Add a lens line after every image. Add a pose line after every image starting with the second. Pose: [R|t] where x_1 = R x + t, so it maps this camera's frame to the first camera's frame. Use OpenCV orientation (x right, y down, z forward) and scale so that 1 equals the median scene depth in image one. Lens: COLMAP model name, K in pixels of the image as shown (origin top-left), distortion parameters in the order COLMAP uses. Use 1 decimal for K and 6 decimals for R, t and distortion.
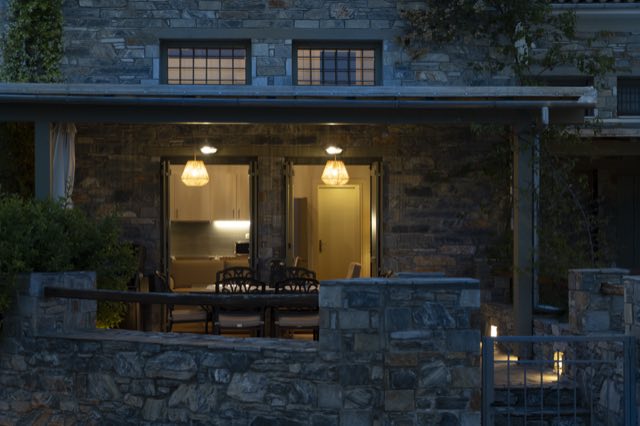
lens RADIAL K [[1124.0, 0, 317.3], [0, 1124.0, 242.3], [0, 0, 1]] dist [0.066789, 0.000000]
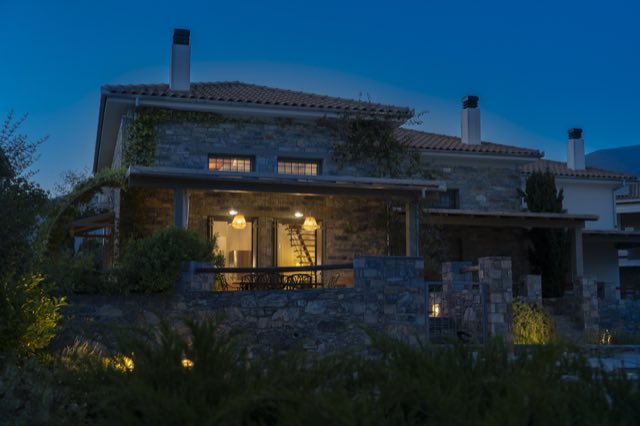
lens RADIAL K [[824.7, 0, 320.4], [0, 824.7, 214.4], [0, 0, 1]] dist [-0.002888, 0.000000]
pose [[0.974617, 0.029084, 0.221981, -0.257822], [0.001542, 0.990630, -0.136564, 0.106294], [-0.223873, 0.133440, 0.965440, -0.341969]]
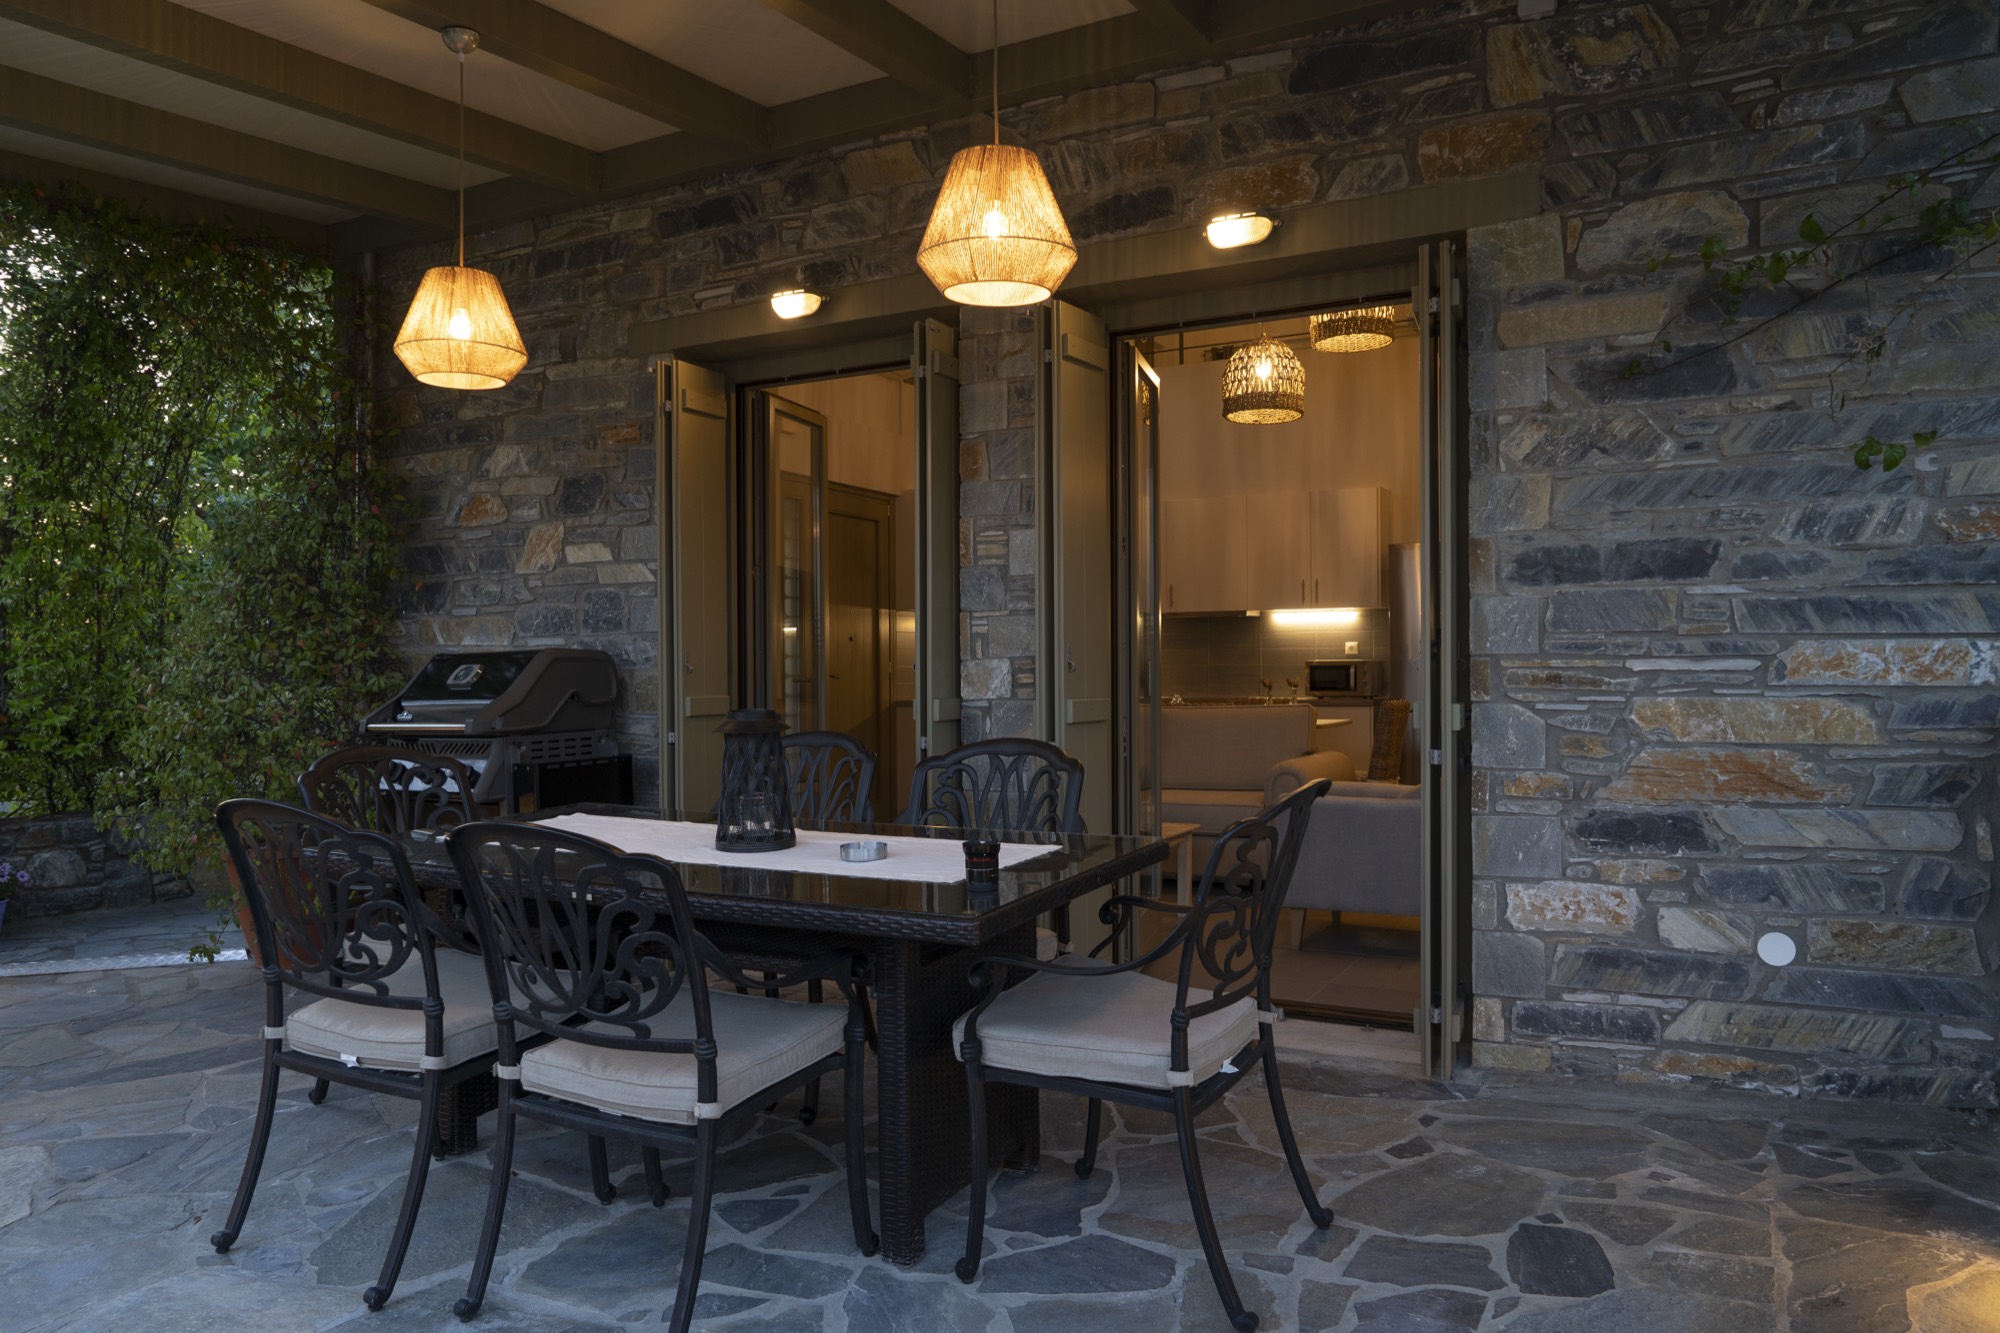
lens RADIAL K [[1363.6, 0, 968.2], [0, 1363.6, 689.3], [0, 0, 1]] dist [-0.019035, 0.009038]
pose [[0.843677, 0.003979, -0.536836, 0.118401], [-0.001338, 0.999985, 0.005309, 0.010181], [0.536849, -0.003761, 0.843670, 0.740806]]
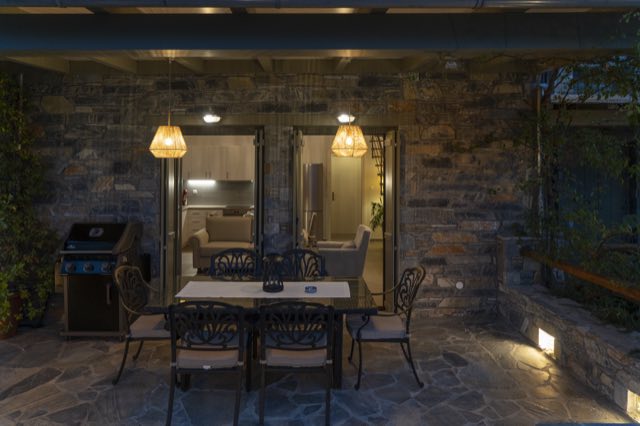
lens RADIAL K [[469.9, 0, 307.2], [0, 469.9, 167.7], [0, 0, 1]] dist [-0.011354, 0.006096]
pose [[0.998347, 0.000937, -0.057471, 0.005202], [-0.001959, 0.999841, -0.017720, -0.034567], [0.057445, 0.017803, 0.998190, 0.616229]]
